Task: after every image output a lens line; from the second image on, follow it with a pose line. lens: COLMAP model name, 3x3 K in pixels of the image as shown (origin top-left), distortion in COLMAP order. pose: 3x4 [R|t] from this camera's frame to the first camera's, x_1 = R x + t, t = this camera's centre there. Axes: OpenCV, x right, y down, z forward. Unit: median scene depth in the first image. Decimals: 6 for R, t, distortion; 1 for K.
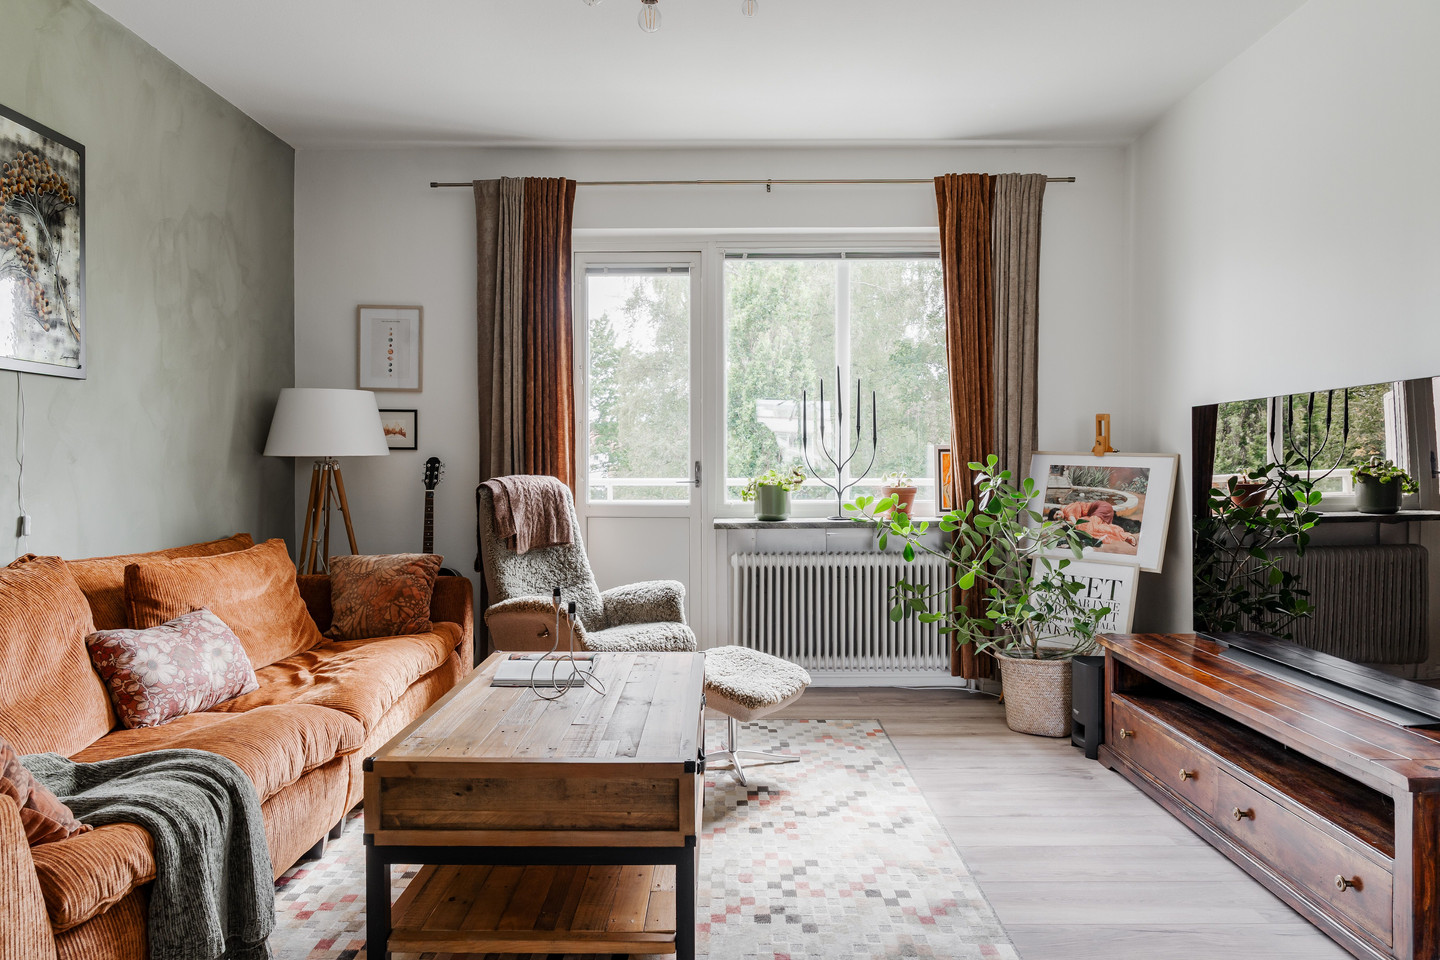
lens RADIAL K [[985.2, 0, 718.9], [0, 985.2, 461.7], [0, 0, 1]] dist [-0.016830, 0.005343]
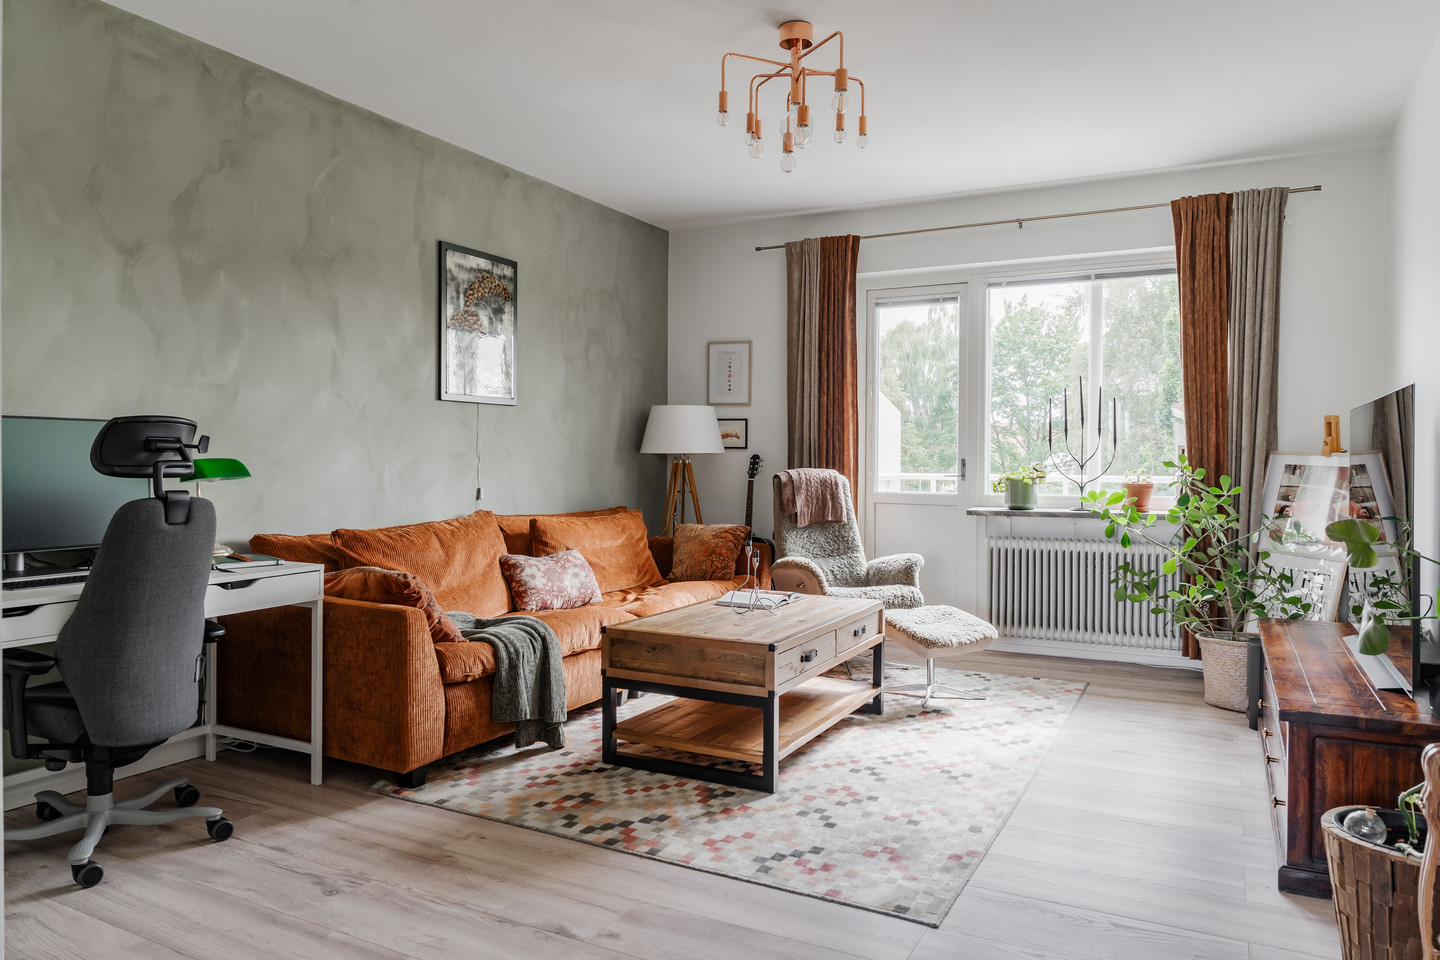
lens RADIAL K [[985.2, 0, 718.9], [0, 985.2, 461.7], [0, 0, 1]] dist [-0.016830, 0.005343]
pose [[0.887353, 0.007567, -0.461029, 0.311120], [-0.006758, 0.999971, 0.003405, 0.001172], [0.461042, 0.000094, 0.887378, -0.227808]]
